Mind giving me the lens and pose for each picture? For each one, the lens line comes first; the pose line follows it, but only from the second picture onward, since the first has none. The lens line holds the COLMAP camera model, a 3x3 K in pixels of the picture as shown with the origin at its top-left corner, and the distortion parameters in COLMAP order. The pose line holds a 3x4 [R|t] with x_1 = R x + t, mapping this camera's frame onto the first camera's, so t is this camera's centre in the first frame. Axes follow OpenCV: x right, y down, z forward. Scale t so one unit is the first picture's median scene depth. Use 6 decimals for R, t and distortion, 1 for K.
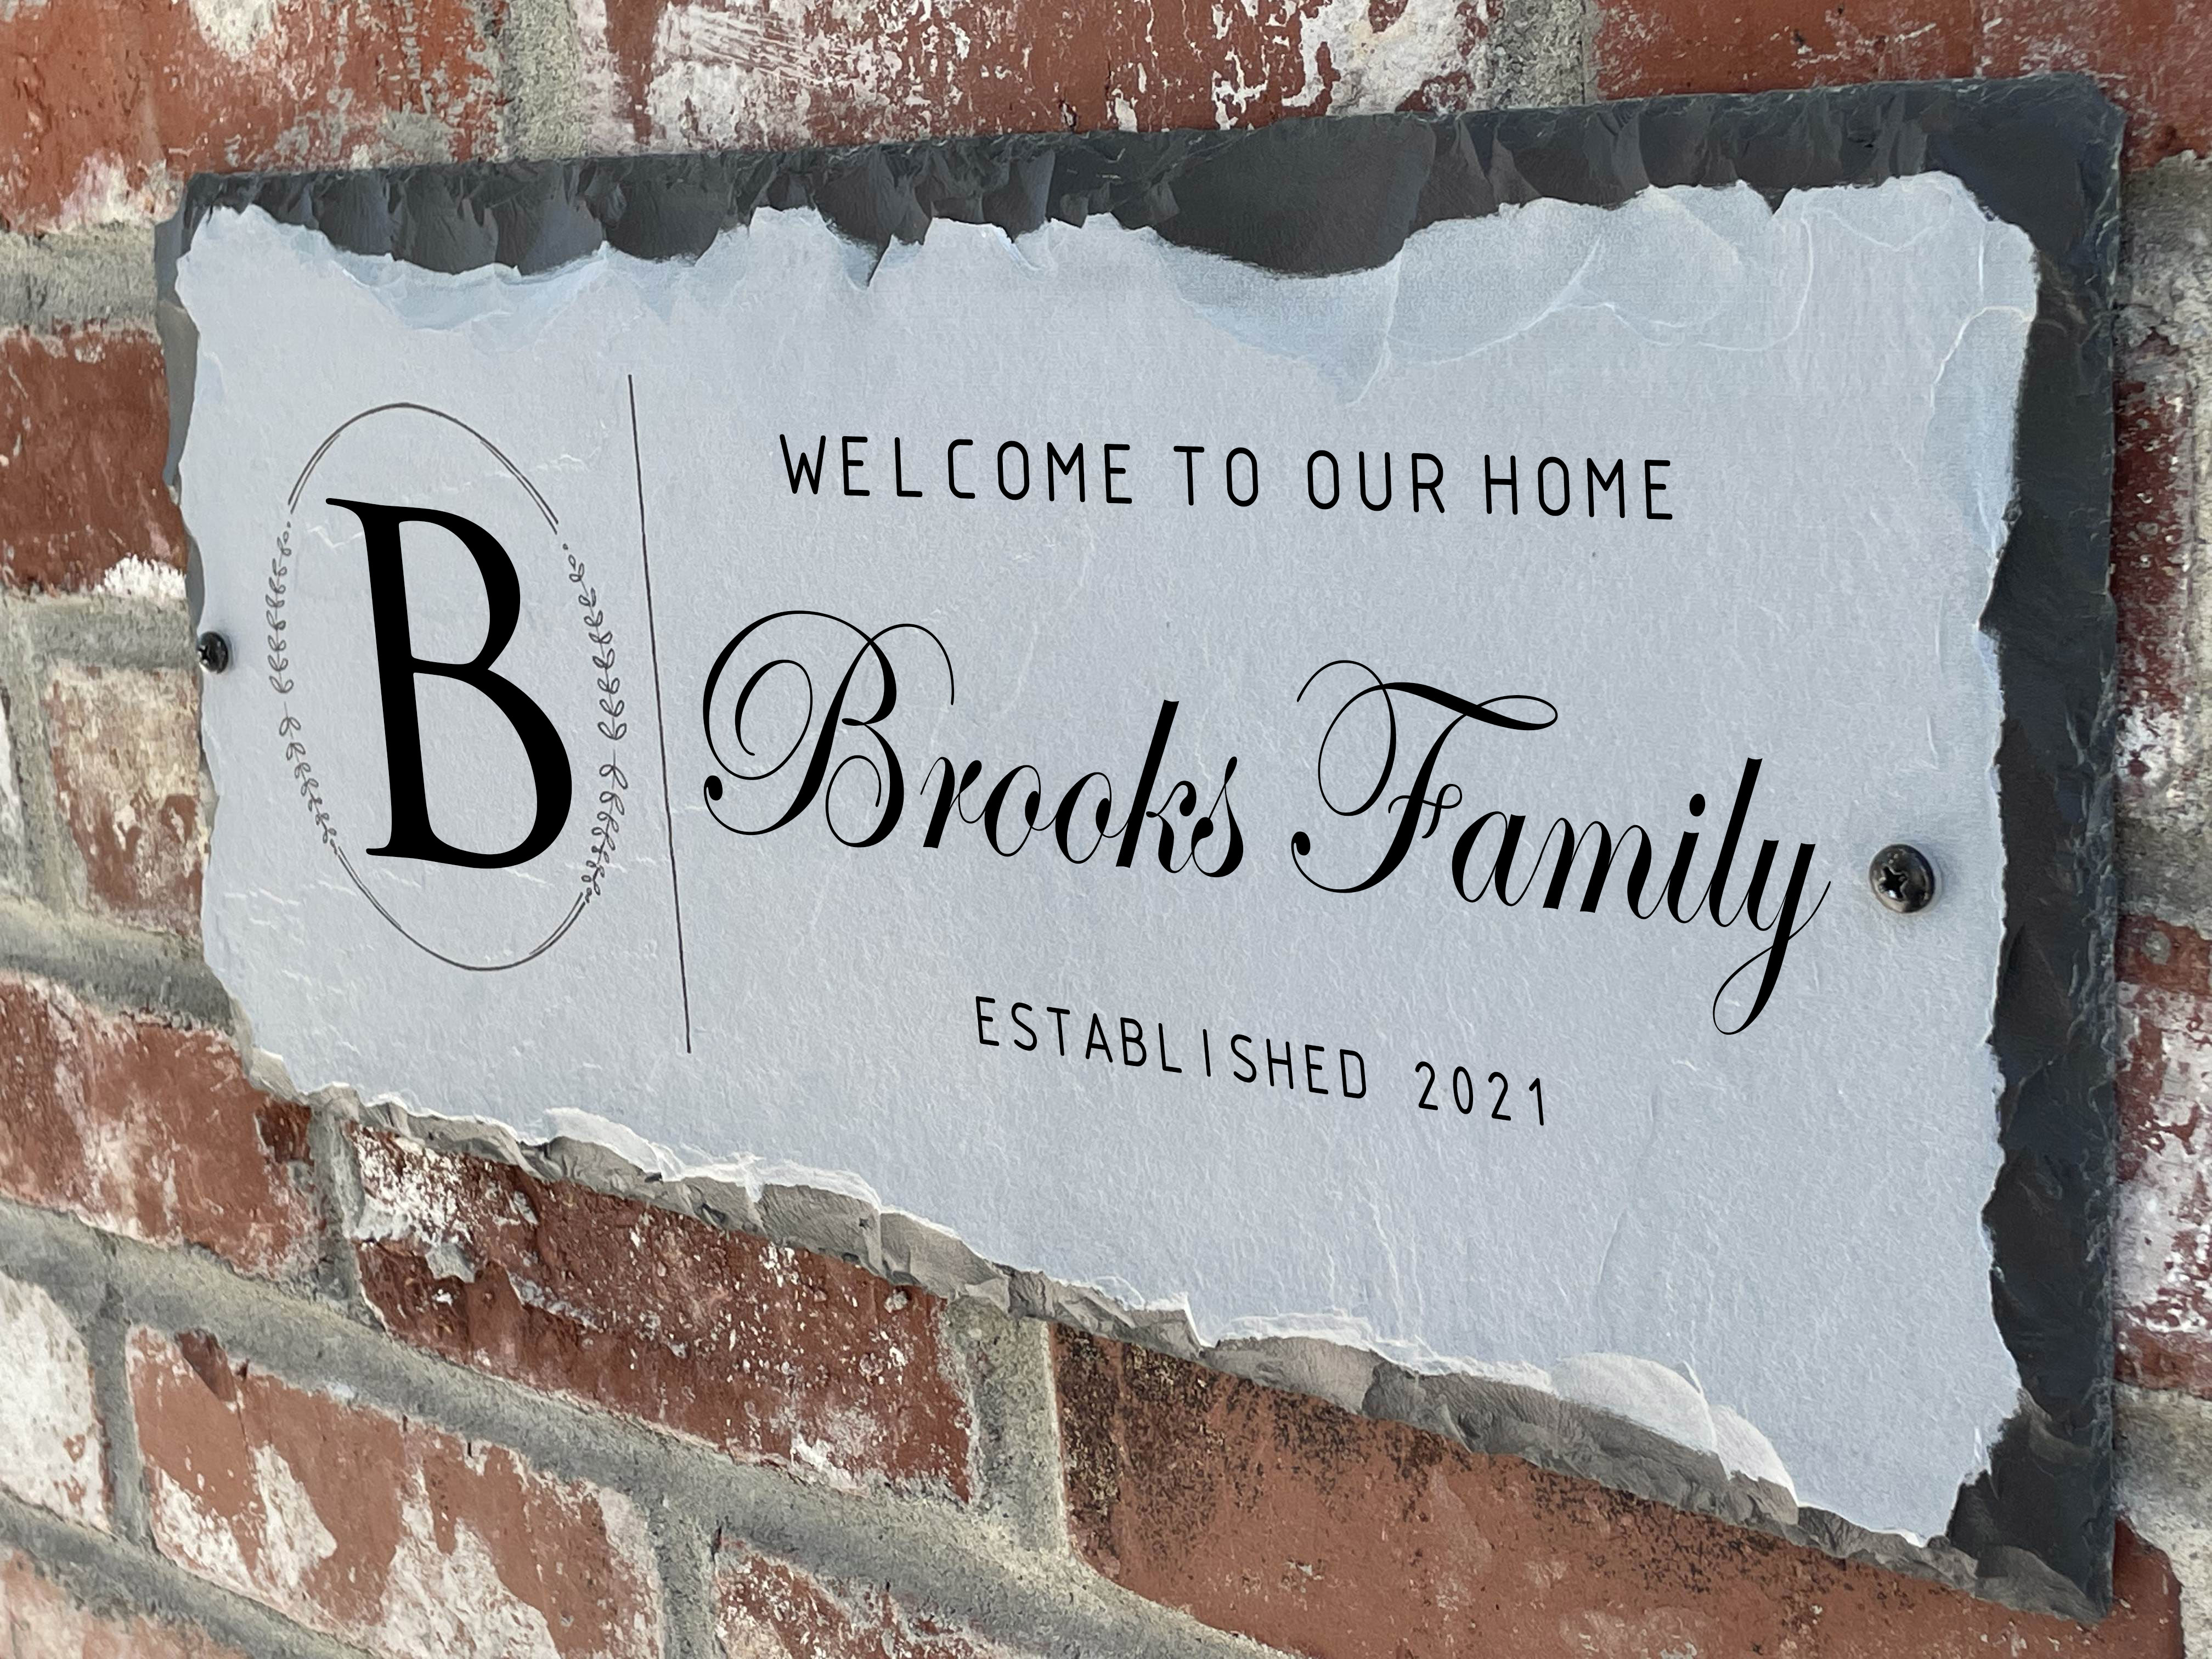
lens RADIAL K [[3322.4, 0, 1113.3], [0, 3322.4, 812.4], [0, 0, 1]] dist [0.174986, -0.510722]
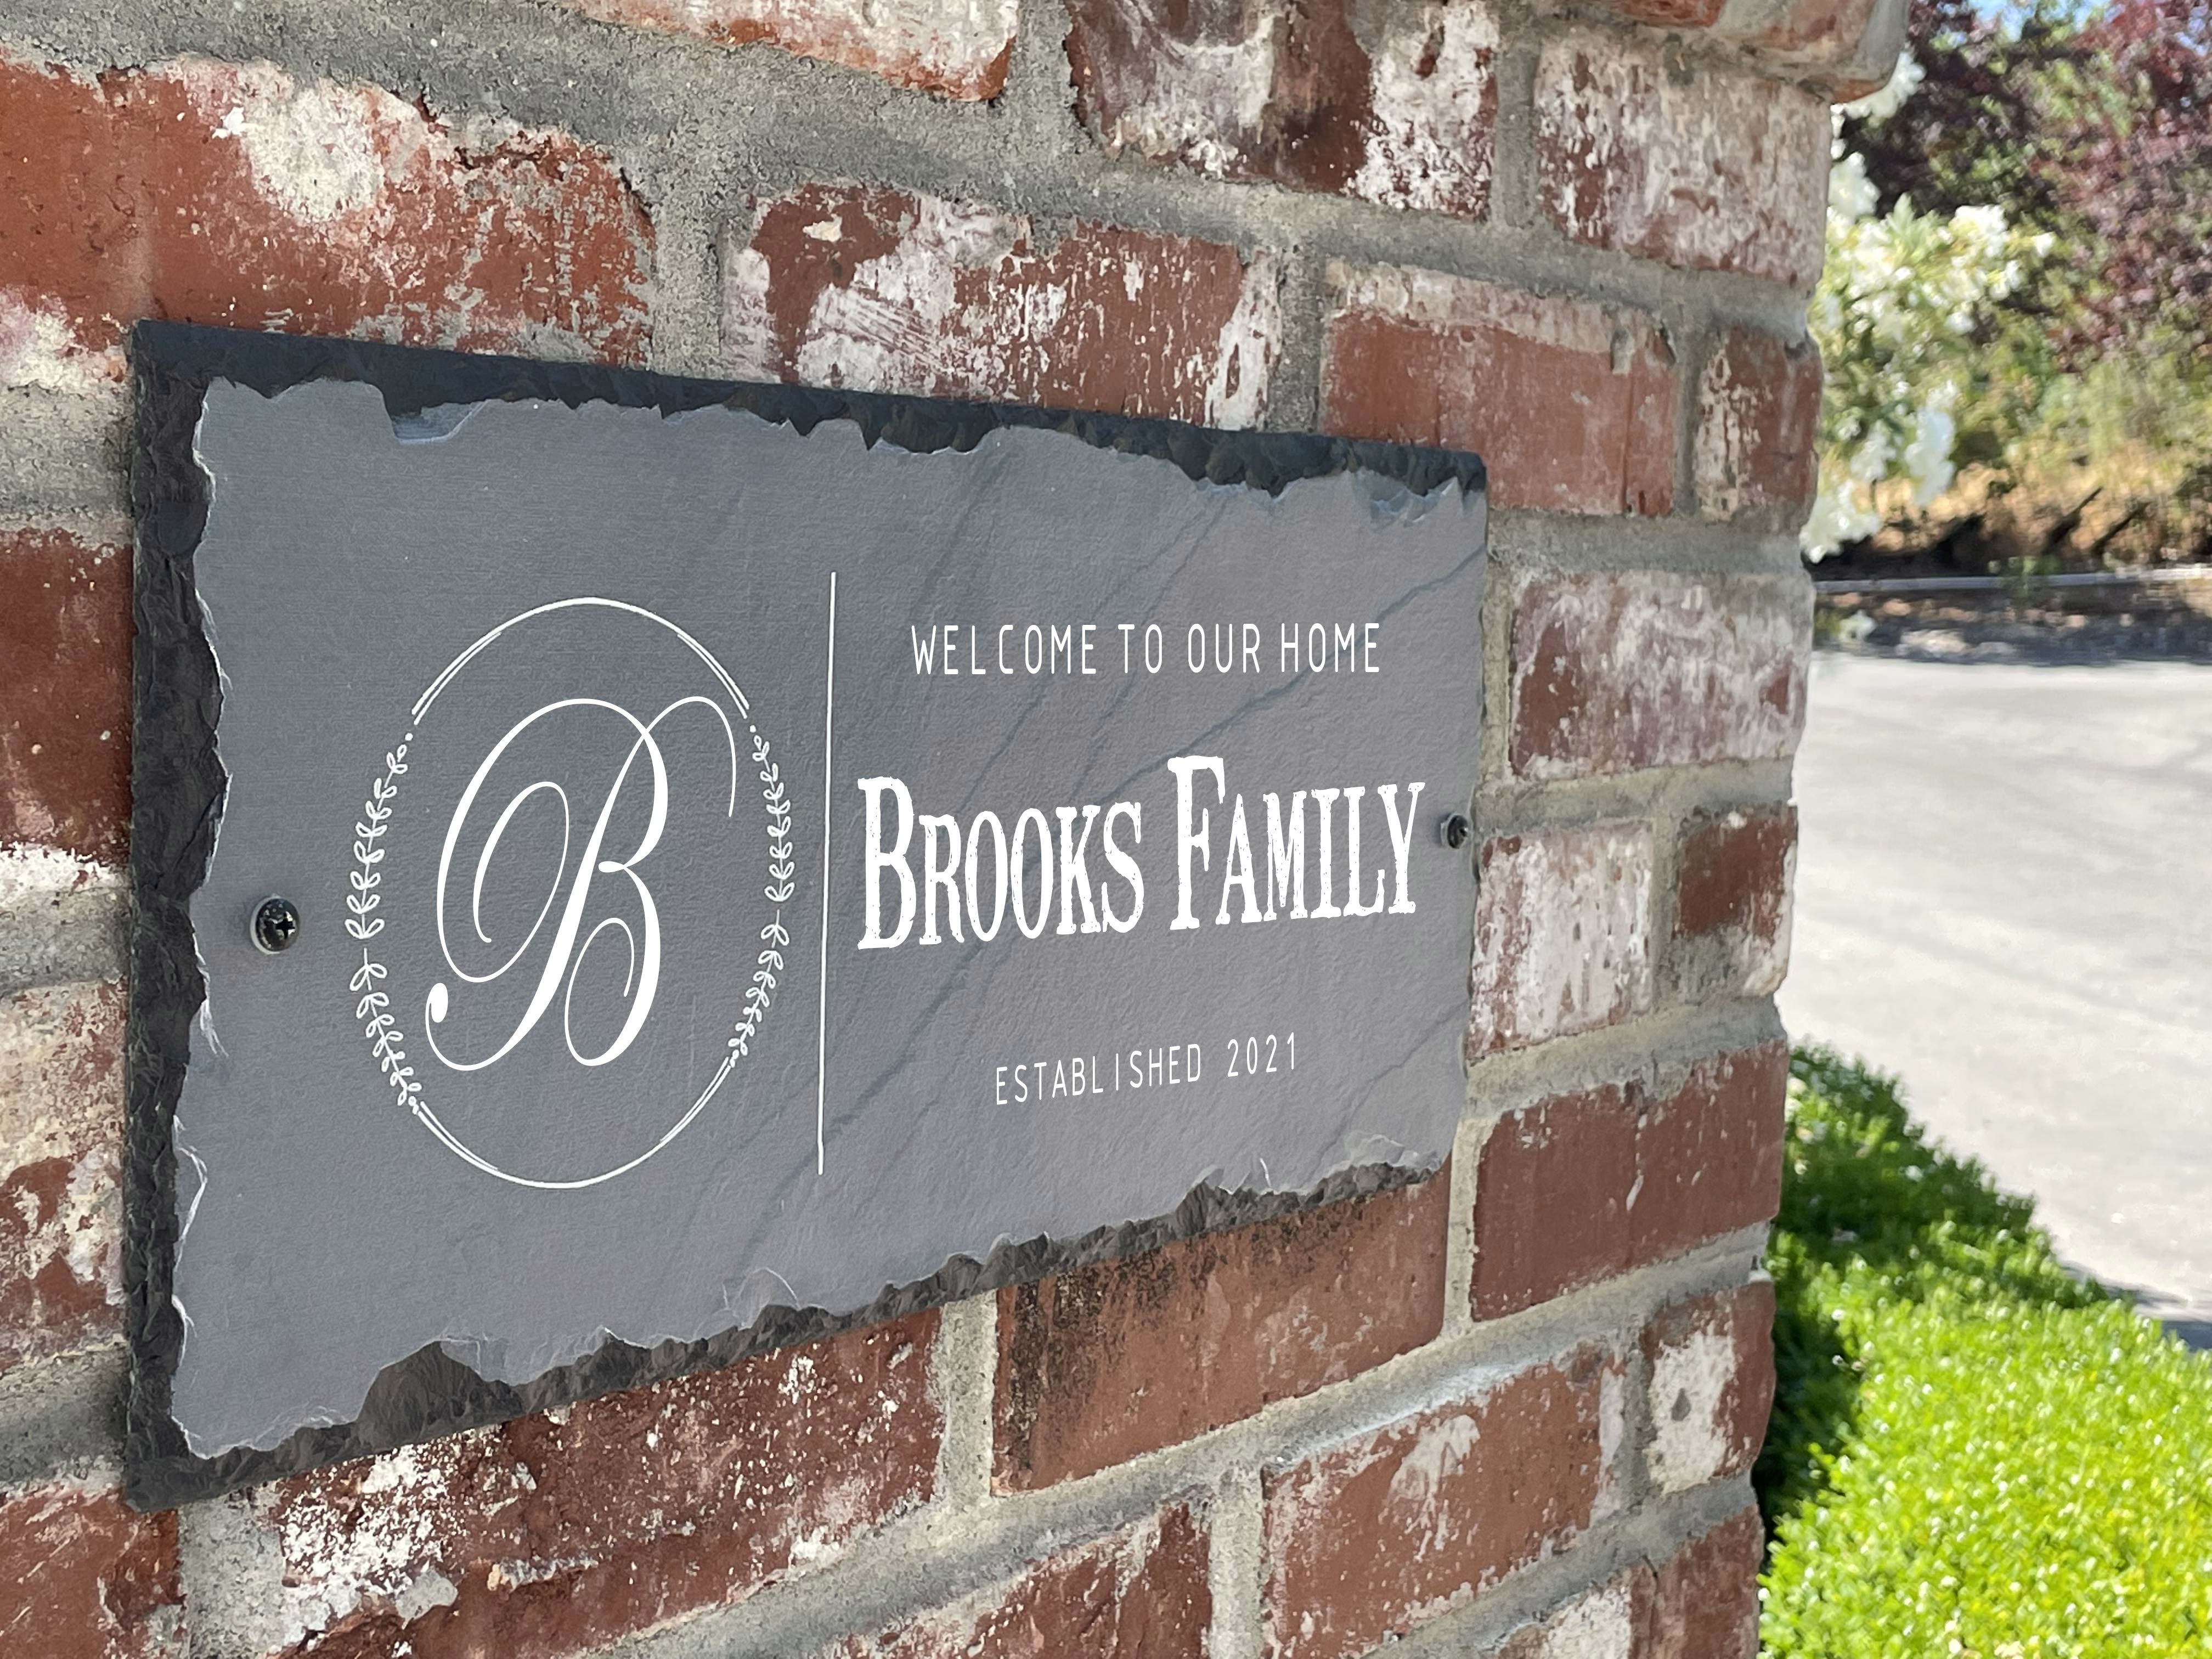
lens RADIAL K [[3322.4, 0, 1113.3], [0, 3322.4, 812.4], [0, 0, 1]] dist [0.174986, -0.510722]
pose [[-0.148422, -0.017882, 0.988763, -1.239517], [0.176619, 0.983282, 0.044295, -0.085198], [-0.973025, 0.181208, -0.142782, 1.034266]]
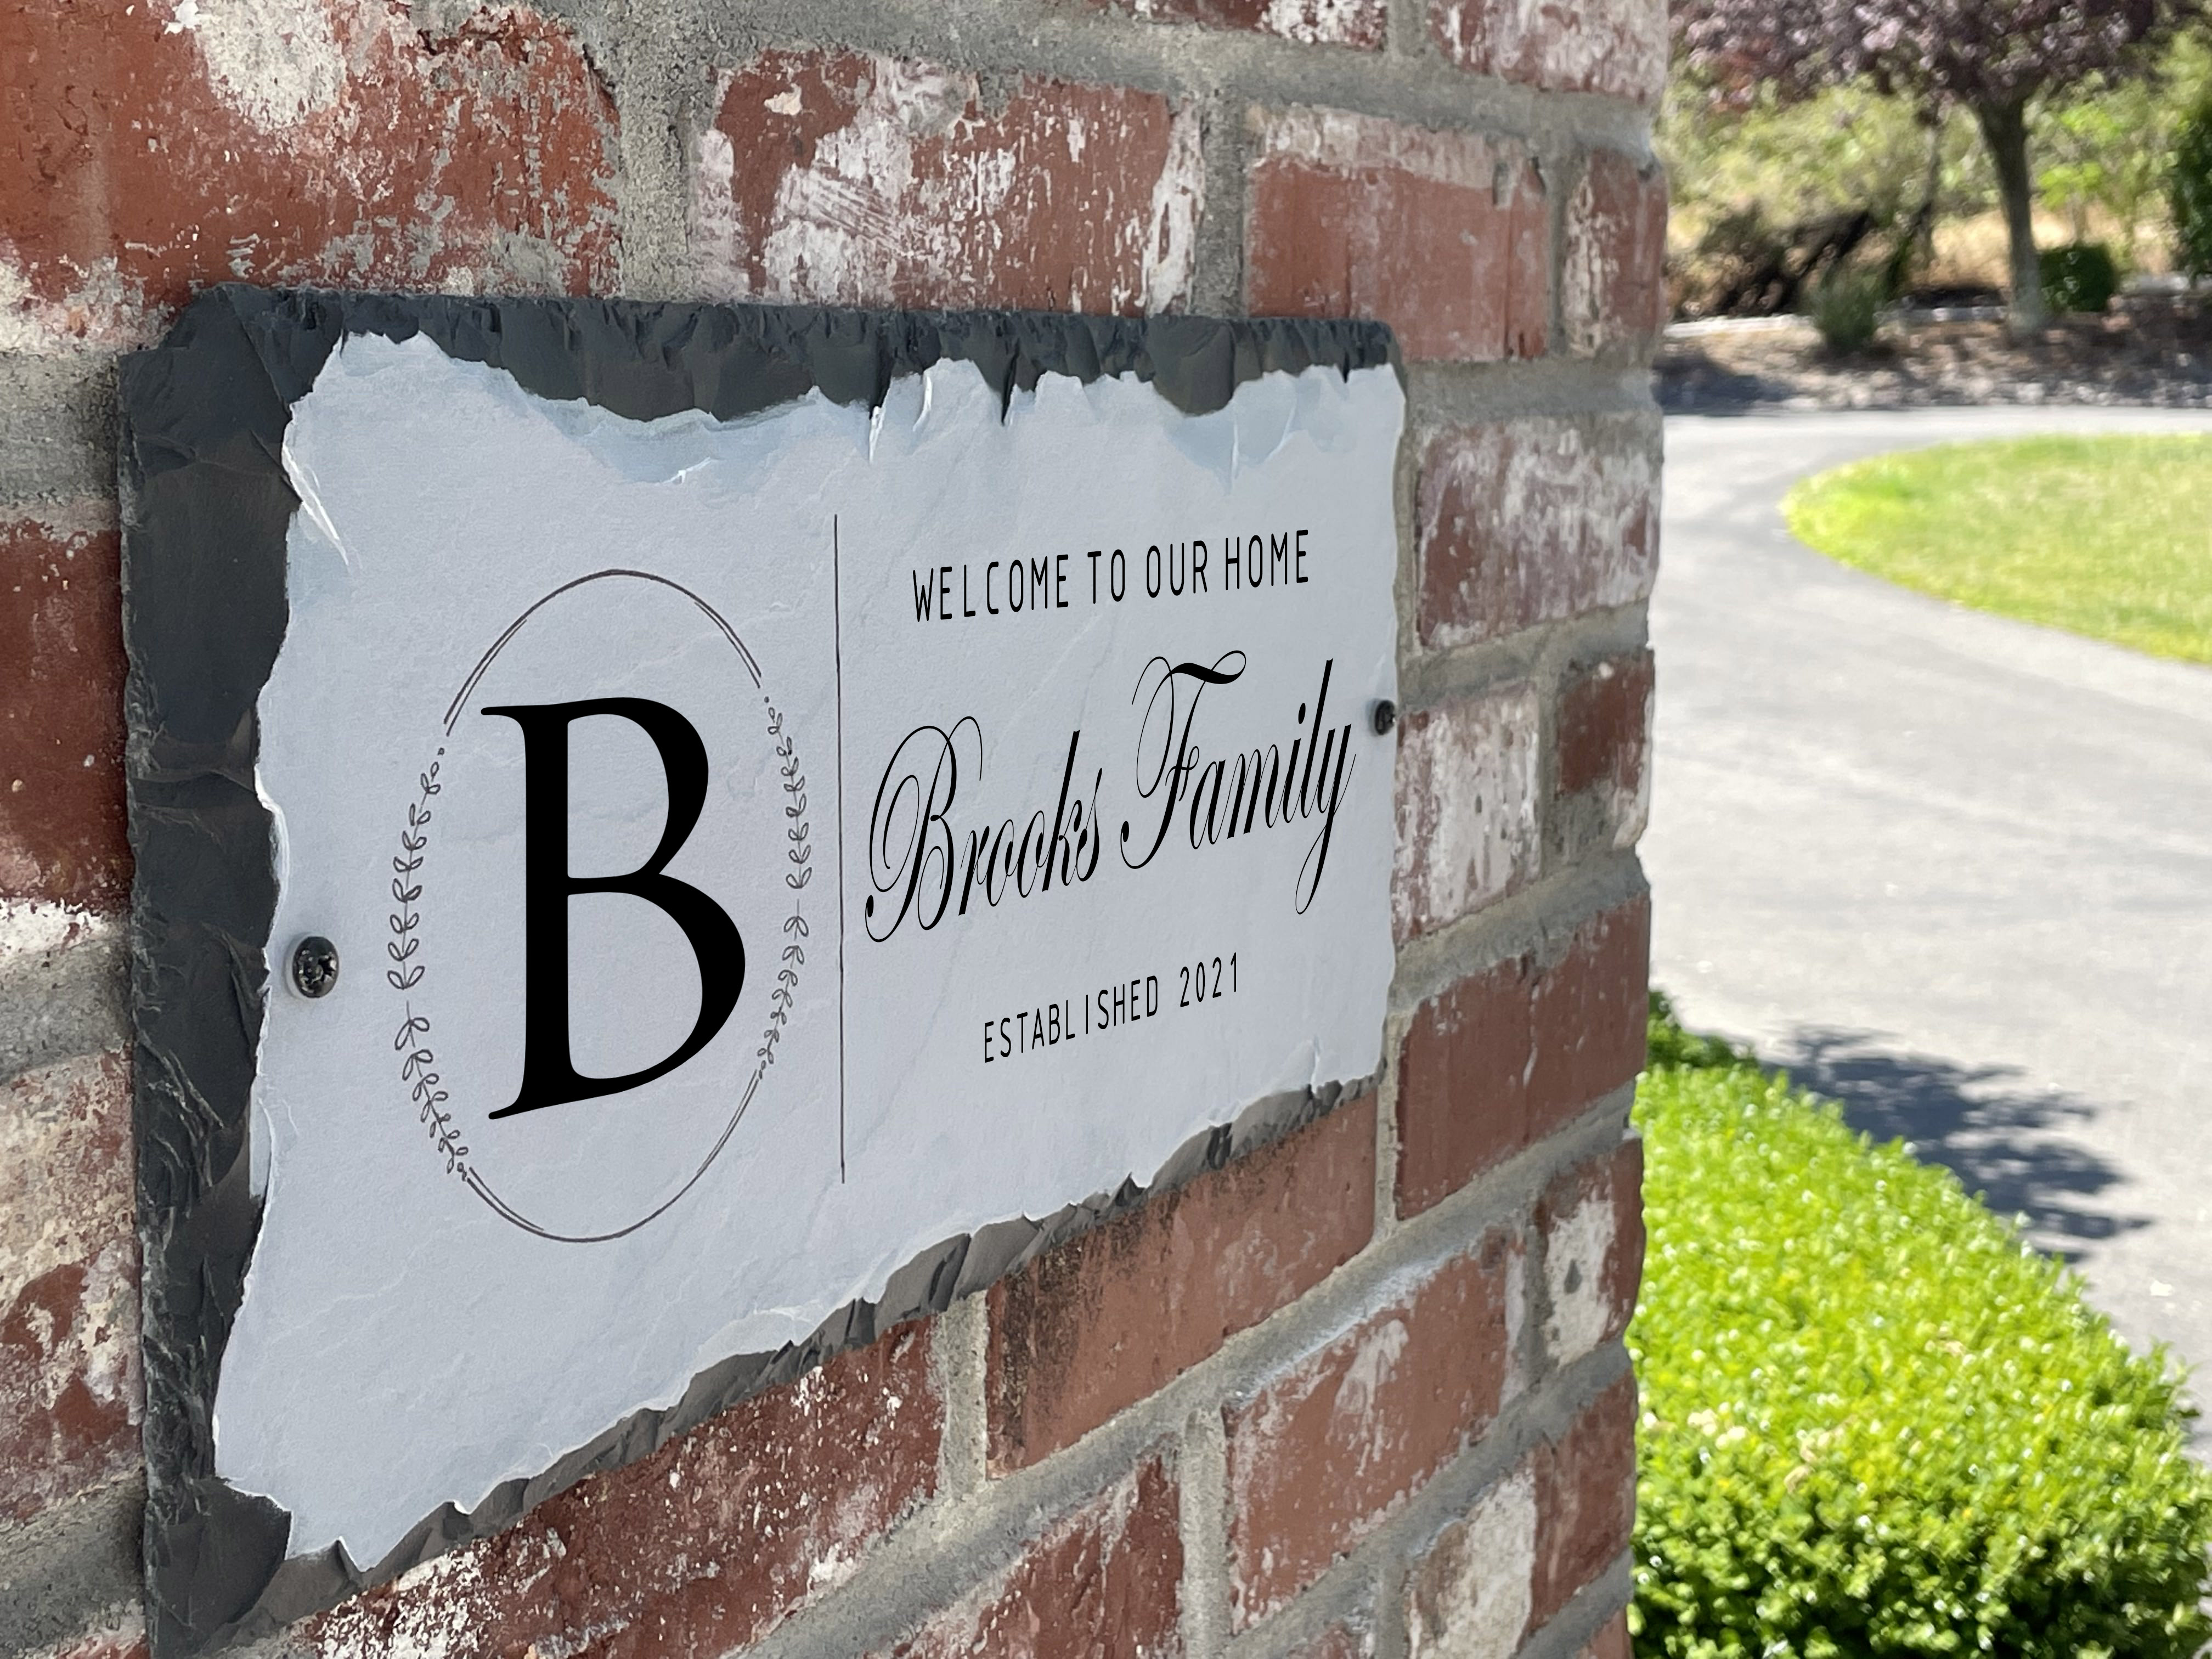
lens RADIAL K [[3322.4, 0, 1113.3], [0, 3322.4, 812.4], [0, 0, 1]] dist [0.174986, -0.510722]
pose [[-0.280868, -0.070405, 0.957161, -1.099291], [0.213625, 0.967700, 0.133866, -0.153092], [-0.935669, 0.242072, -0.256756, 1.144636]]
